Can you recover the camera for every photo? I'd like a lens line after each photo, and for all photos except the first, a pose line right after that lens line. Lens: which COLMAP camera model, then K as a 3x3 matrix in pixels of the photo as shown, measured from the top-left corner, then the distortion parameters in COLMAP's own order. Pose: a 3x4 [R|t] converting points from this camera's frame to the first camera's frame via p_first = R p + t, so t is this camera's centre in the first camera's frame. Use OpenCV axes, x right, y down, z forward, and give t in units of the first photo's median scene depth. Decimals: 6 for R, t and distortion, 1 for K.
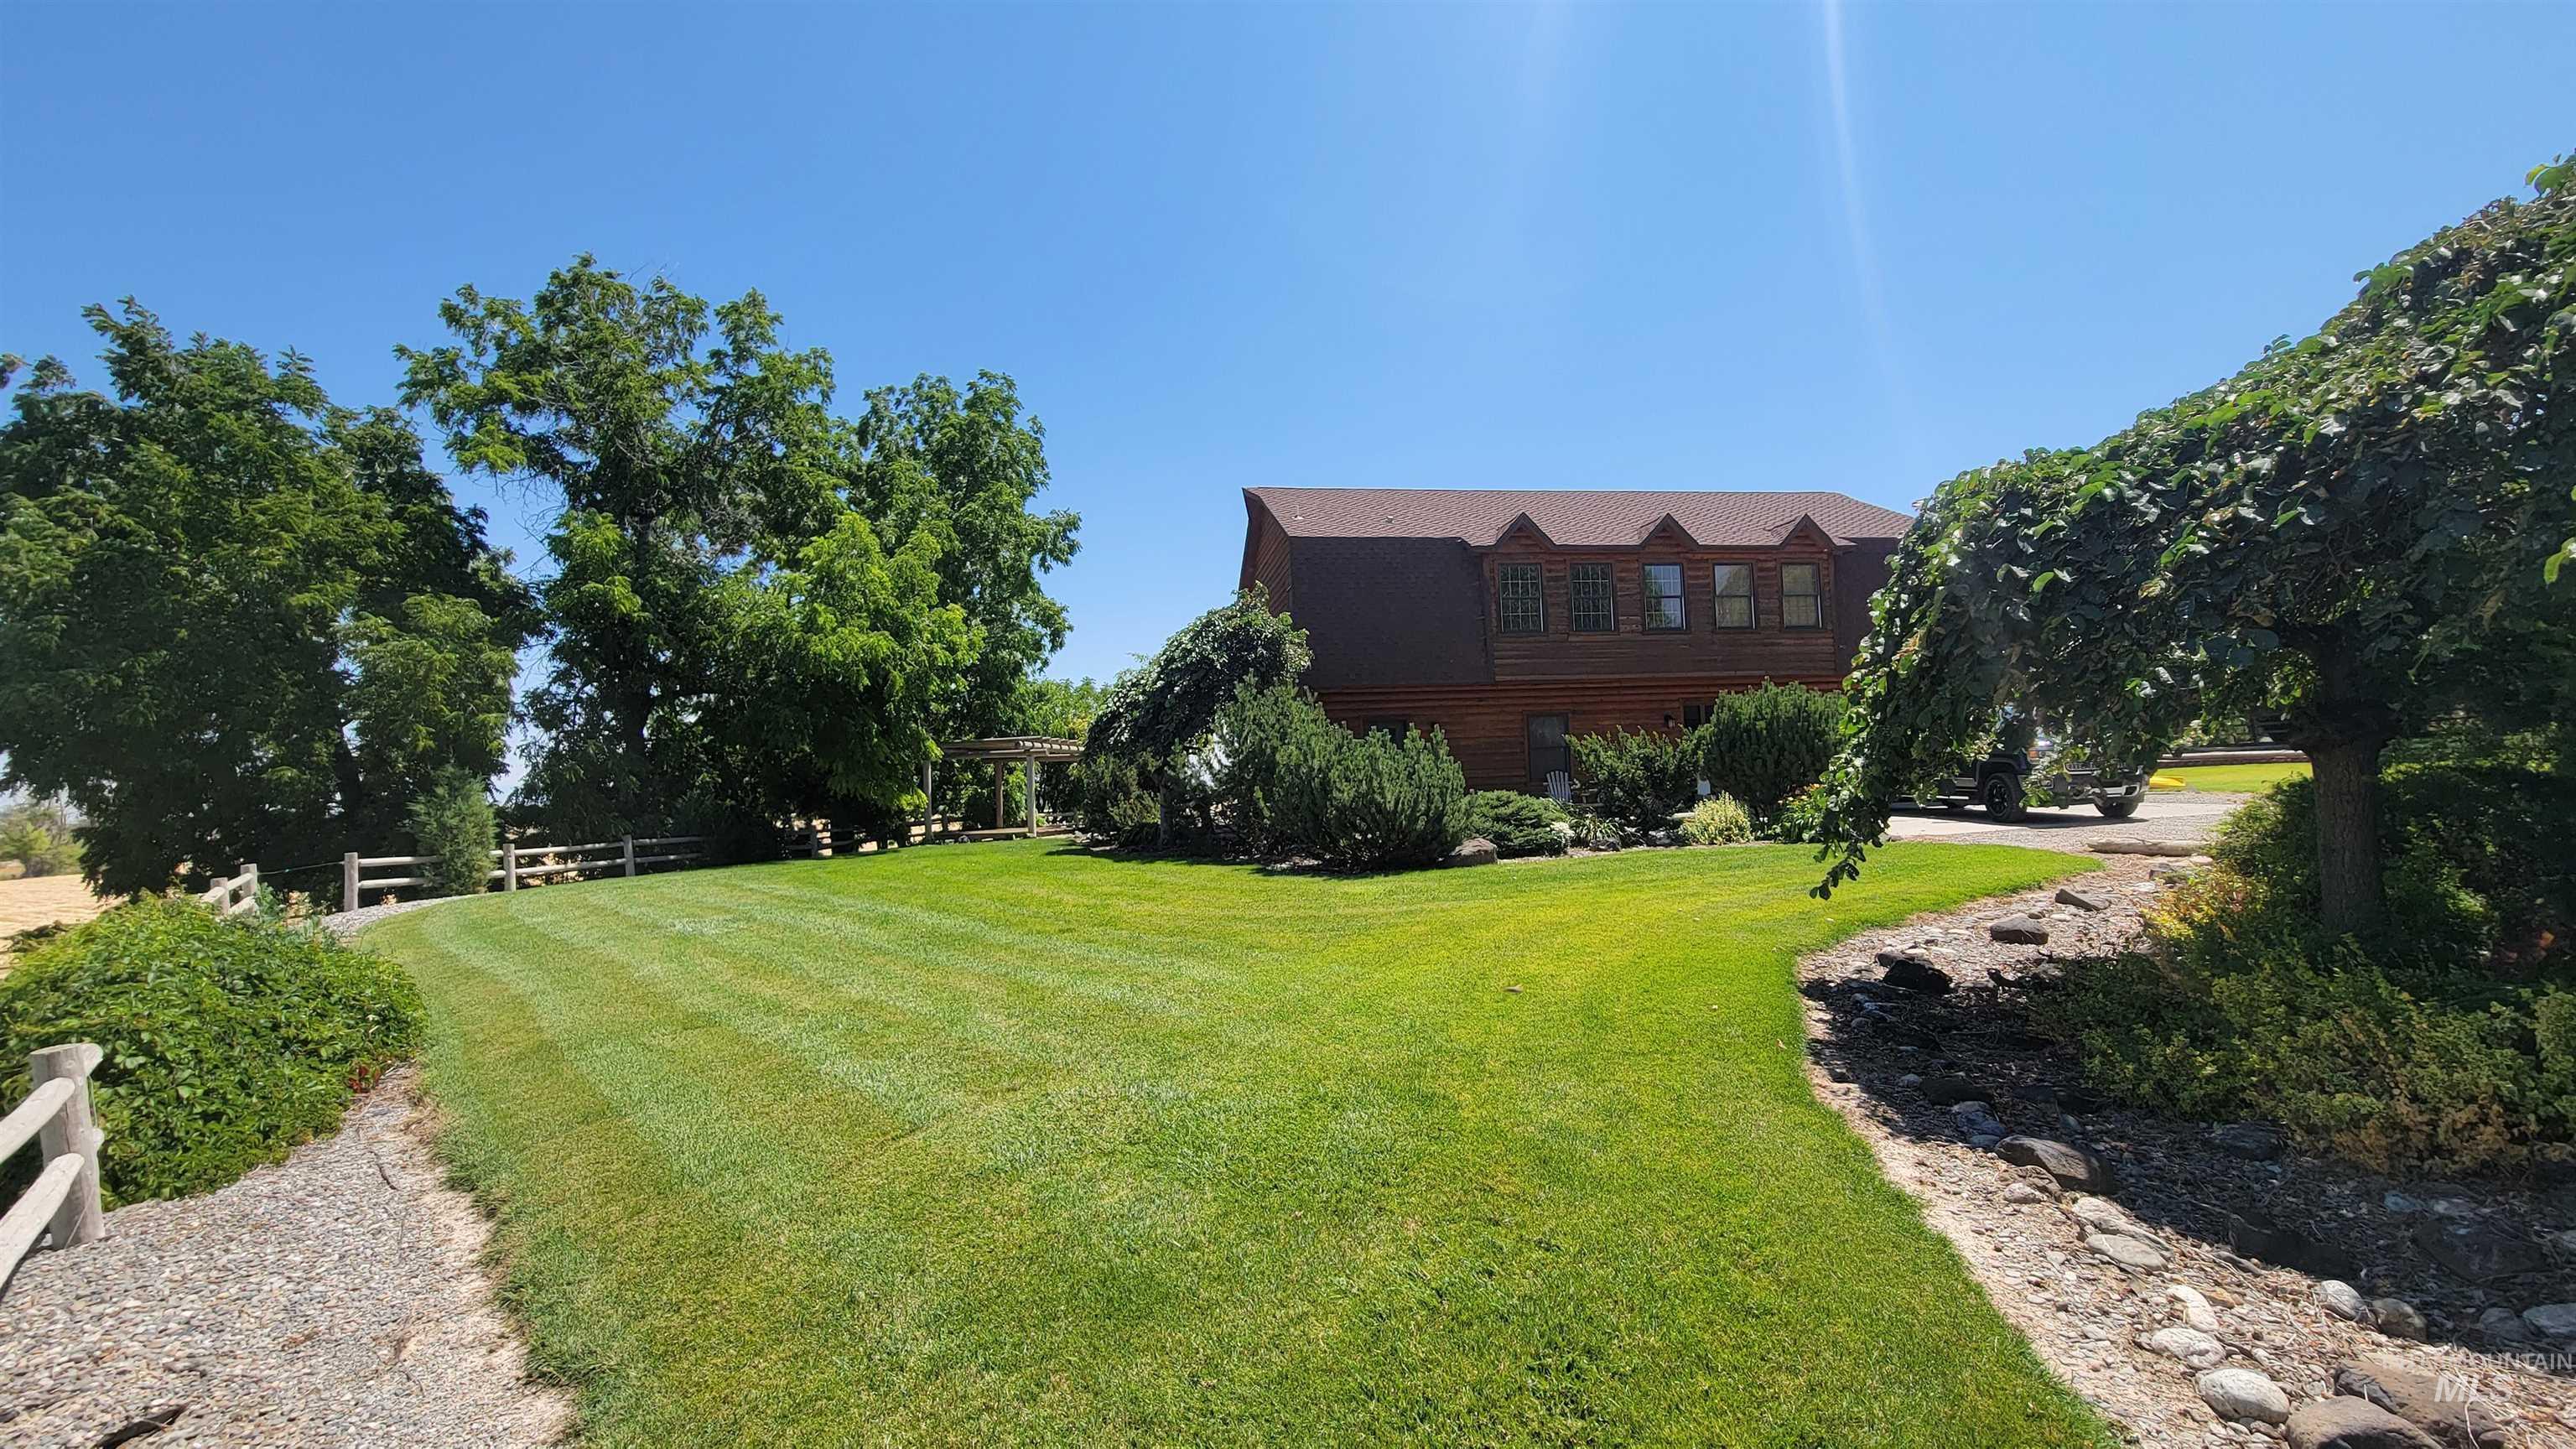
lens RADIAL K [[1058.9, 0, 1282.2], [0, 1058.9, 735.5], [0, 0, 1]] dist [-0.000093, -0.000124]
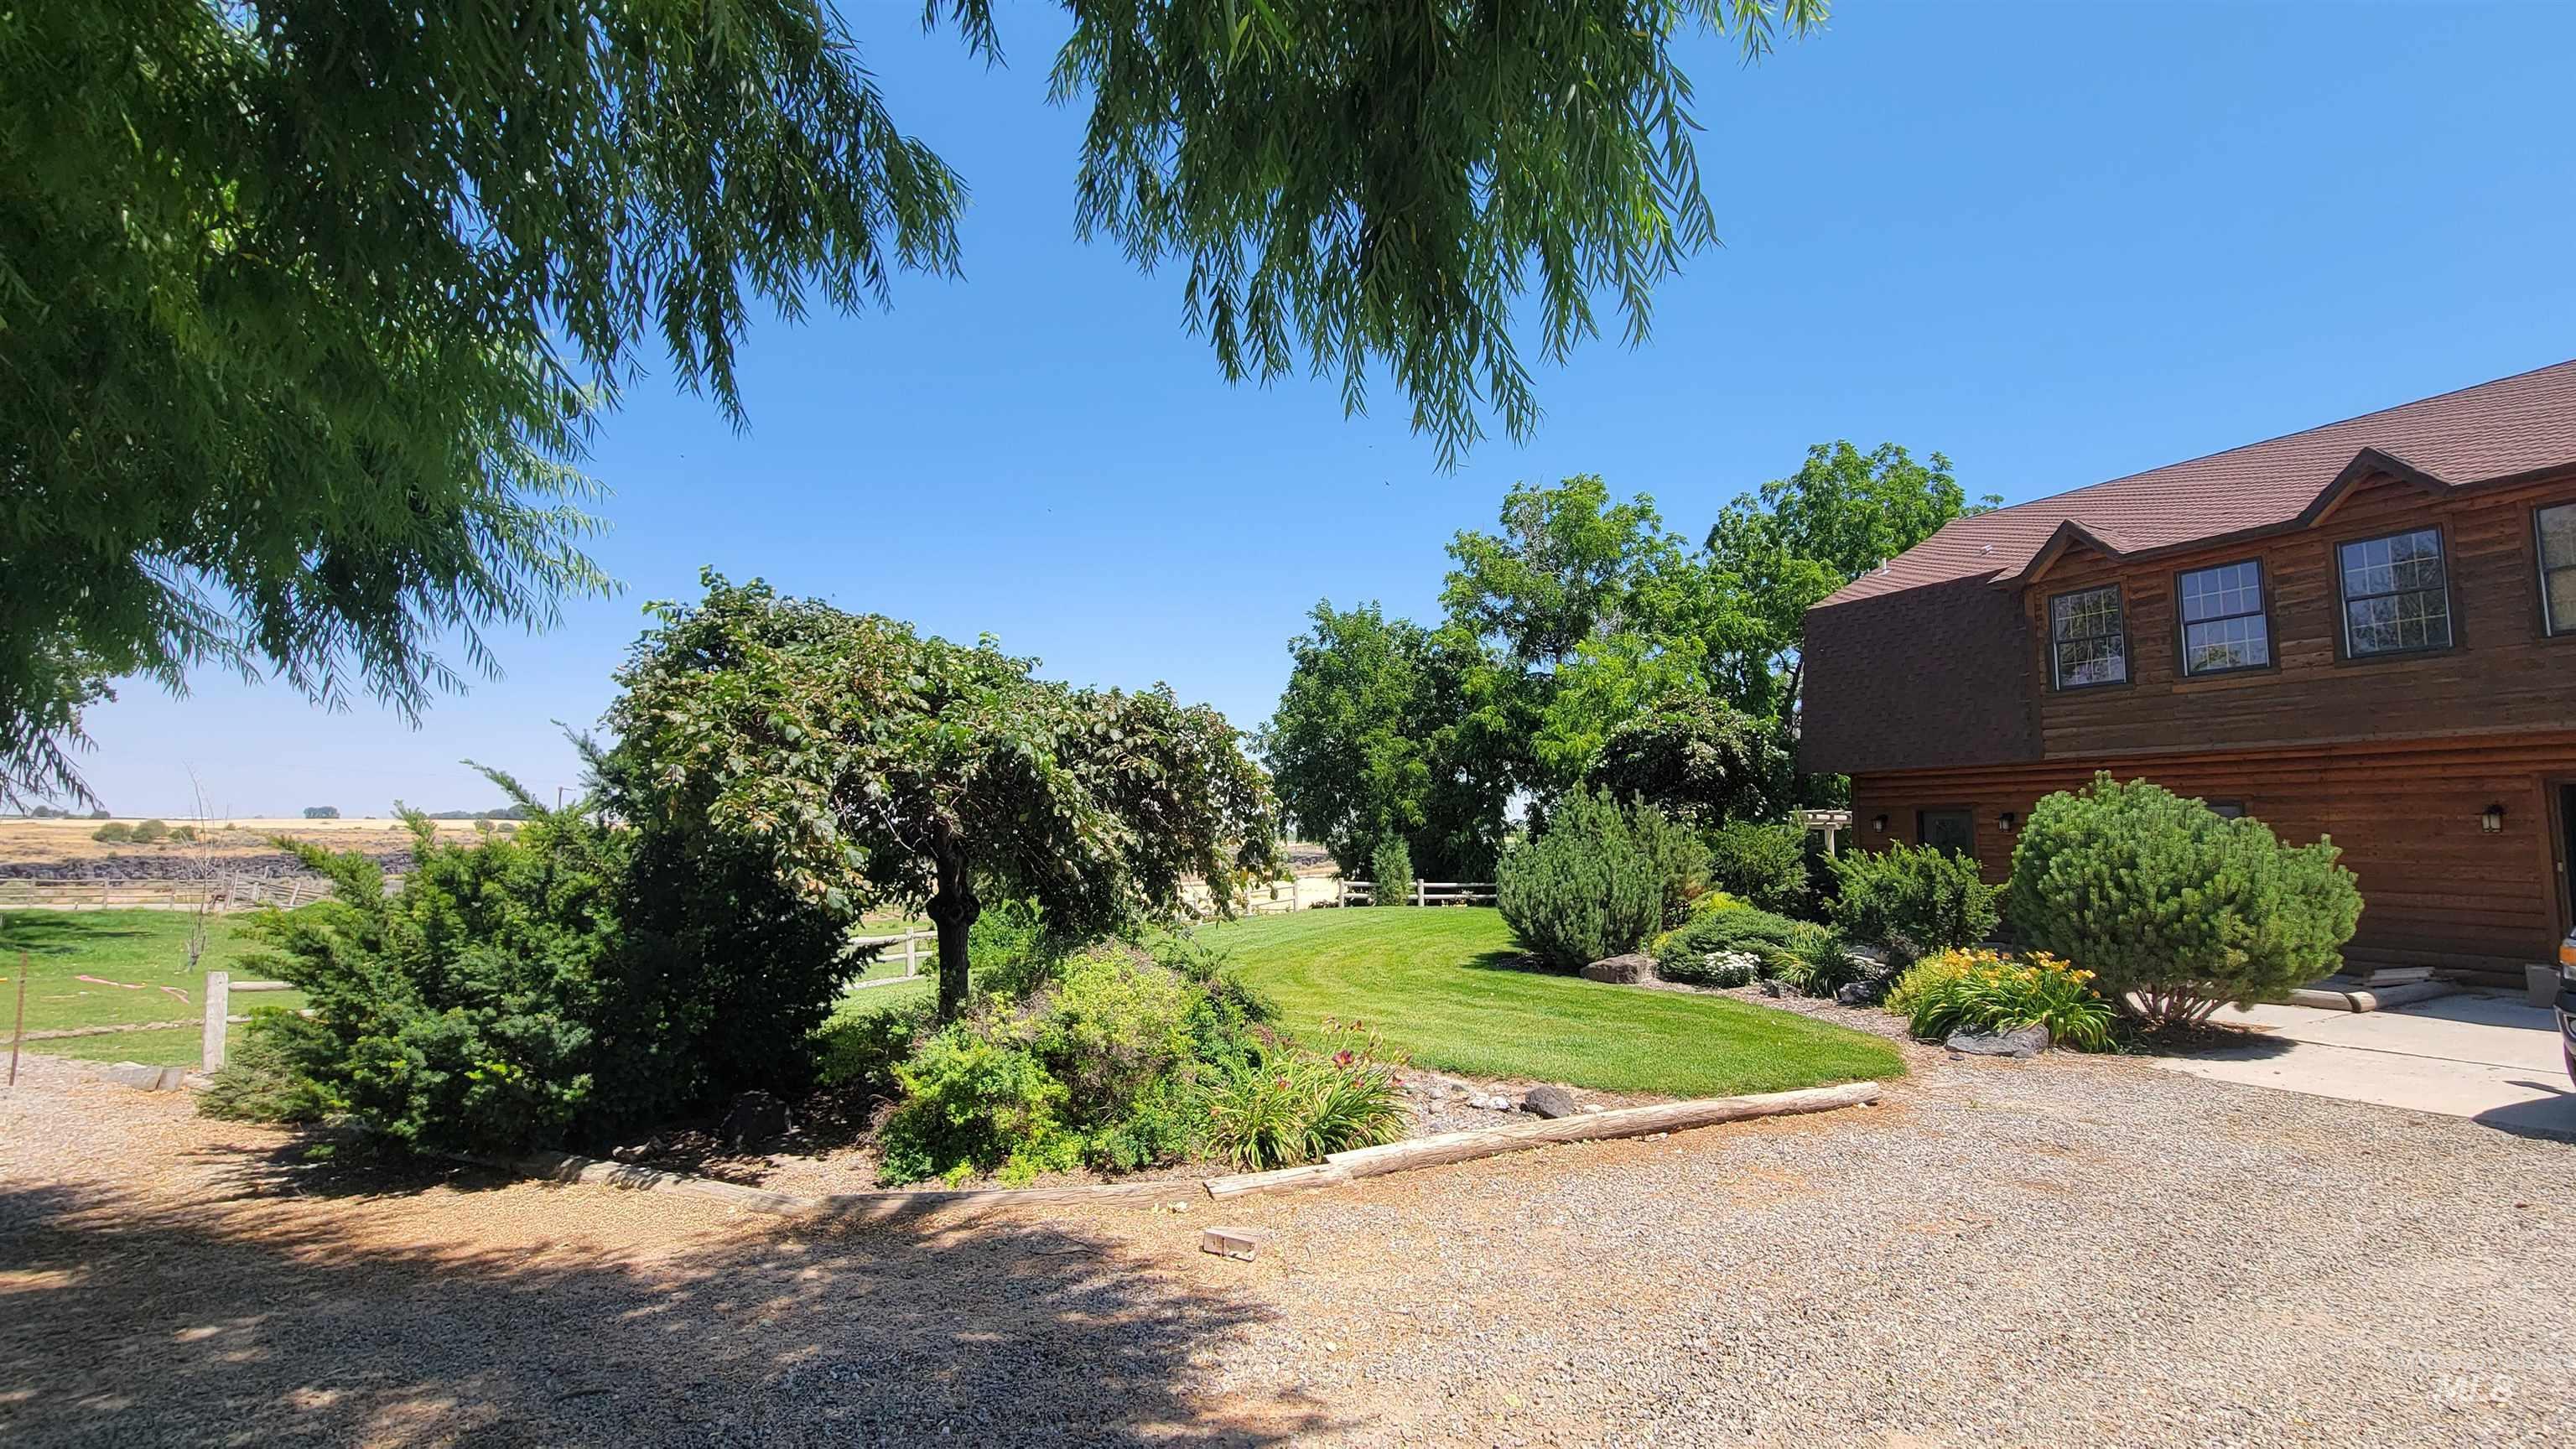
lens RADIAL K [[1058.9, 0, 1282.2], [0, 1058.9, 735.5], [0, 0, 1]] dist [-0.000093, -0.000124]
pose [[0.288492, -0.049700, -0.956192, 0.741404], [0.032162, 0.998591, -0.042200, -0.054286], [0.956942, -0.018578, 0.289684, 0.295458]]
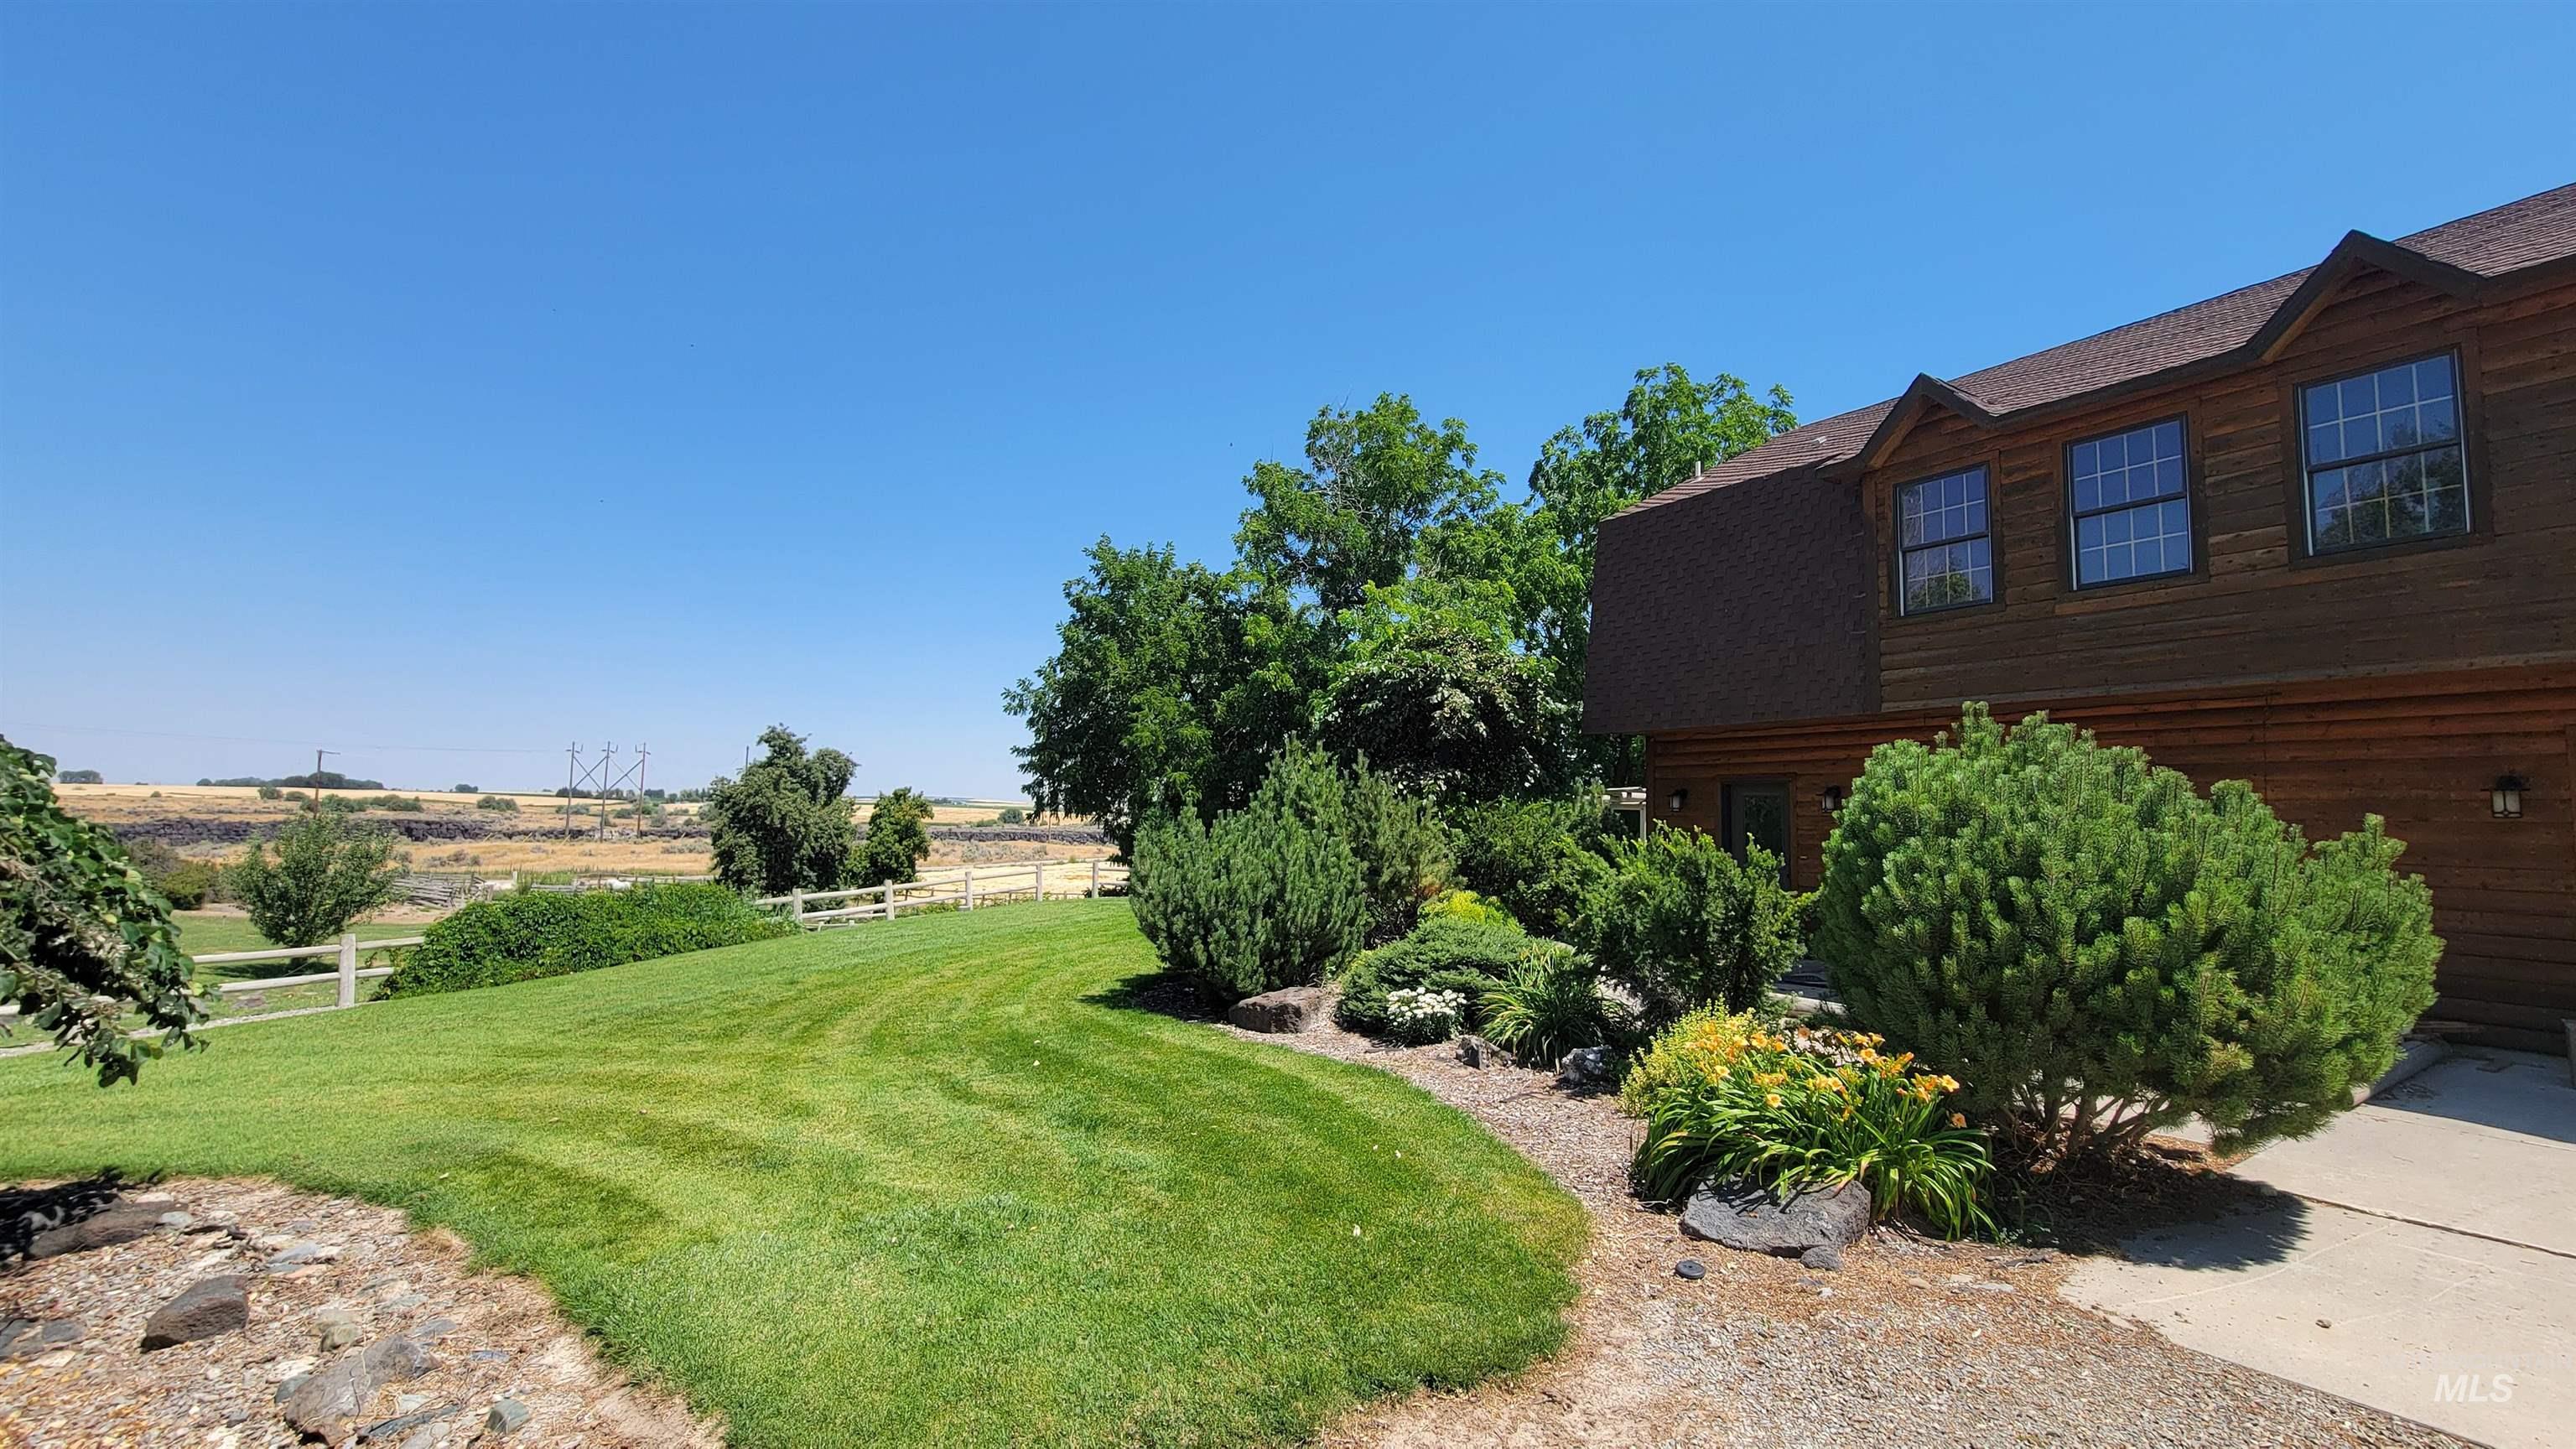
lens RADIAL K [[1058.9, 0, 1282.2], [0, 1058.9, 735.5], [0, 0, 1]] dist [-0.000093, -0.000124]
pose [[0.390110, -0.024926, -0.920431, 0.565364], [0.015534, 0.999669, -0.020487, -0.034228], [0.920637, -0.006306, 0.390368, 0.525444]]
